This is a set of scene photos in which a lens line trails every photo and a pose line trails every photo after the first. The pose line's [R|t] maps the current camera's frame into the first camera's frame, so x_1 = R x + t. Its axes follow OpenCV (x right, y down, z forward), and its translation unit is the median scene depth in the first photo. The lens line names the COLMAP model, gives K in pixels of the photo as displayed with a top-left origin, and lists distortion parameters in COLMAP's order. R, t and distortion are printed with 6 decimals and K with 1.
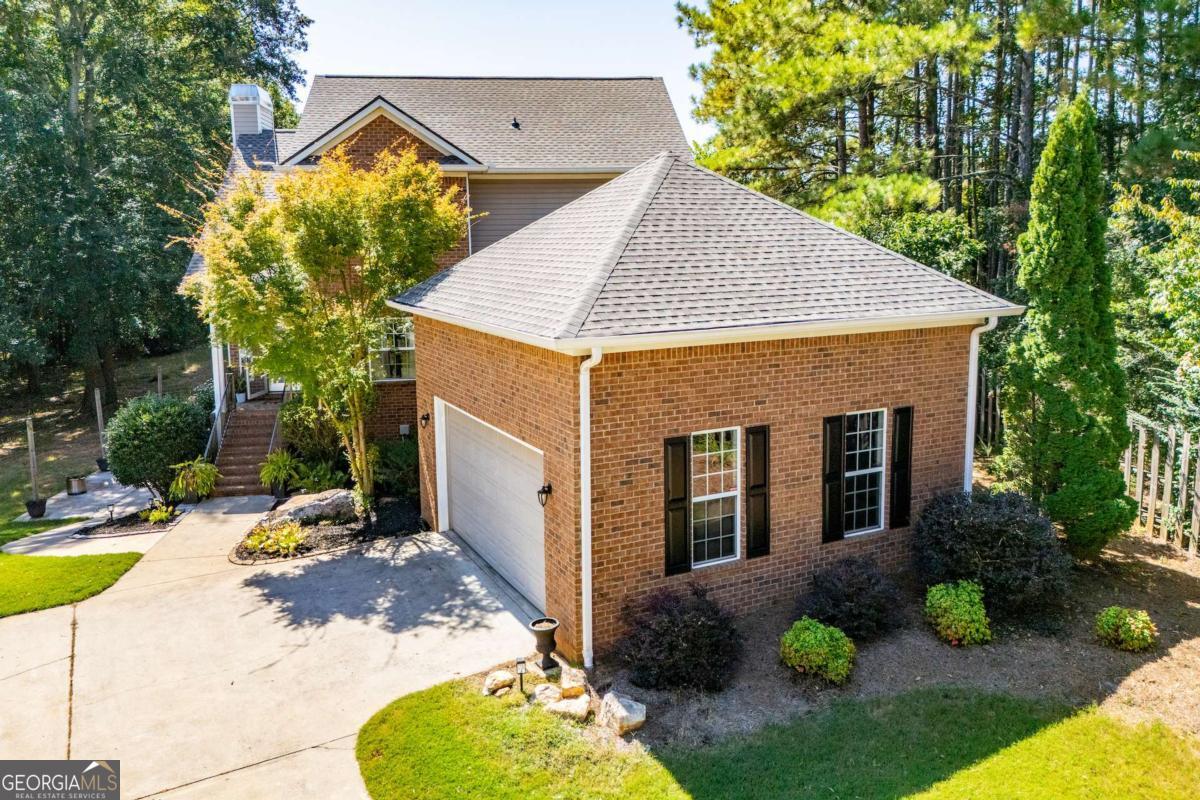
lens RADIAL K [[895.1, 0, 595.1], [0, 895.1, 356.1], [0, 0, 1]] dist [0.058357, -0.056440]
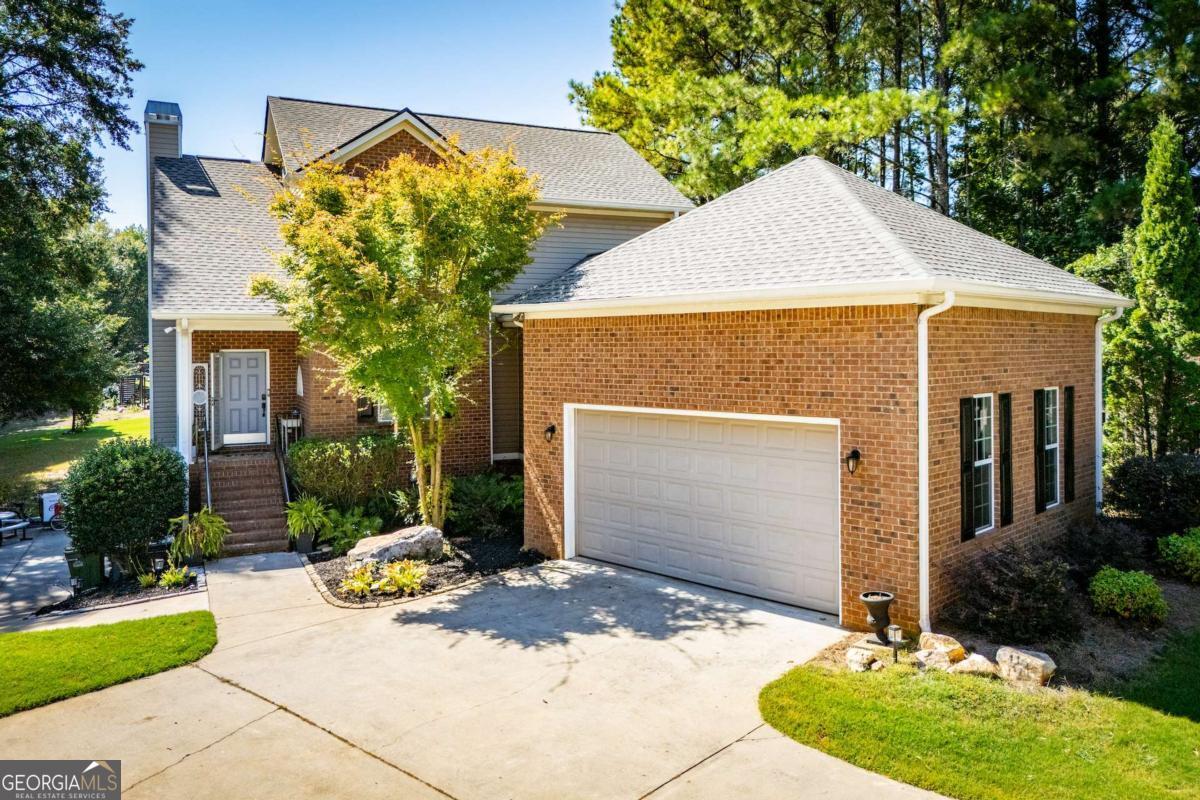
lens RADIAL K [[895.1, 0, 595.1], [0, 895.1, 356.1], [0, 0, 1]] dist [0.058357, -0.056440]
pose [[0.948194, 0.004662, 0.317657, -0.536094], [0.036508, 0.991669, -0.123528, 0.132416], [-0.315586, 0.128726, 0.940125, 0.153319]]
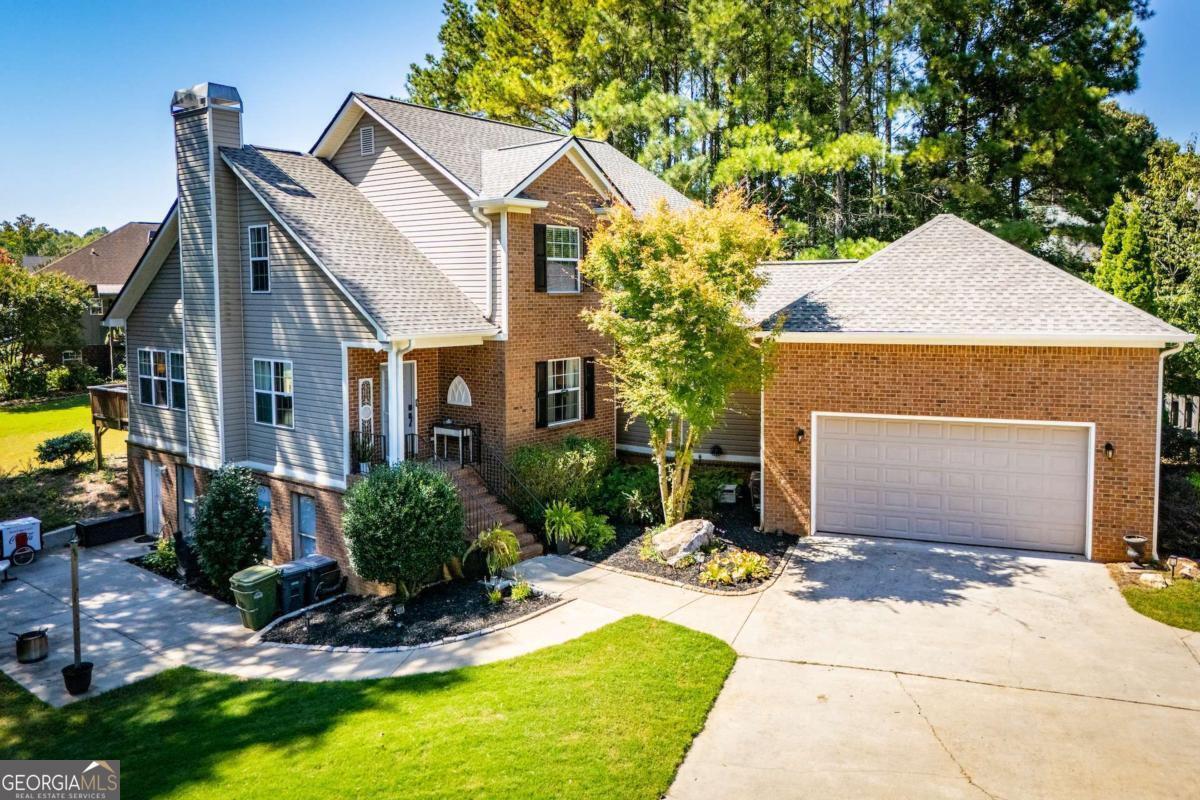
lens RADIAL K [[895.1, 0, 595.1], [0, 895.1, 356.1], [0, 0, 1]] dist [0.058357, -0.056440]
pose [[0.718737, -0.040086, 0.694125, -1.415242], [0.088653, 0.995472, -0.034308, -0.015185], [-0.689607, 0.086194, 0.719036, 0.448624]]
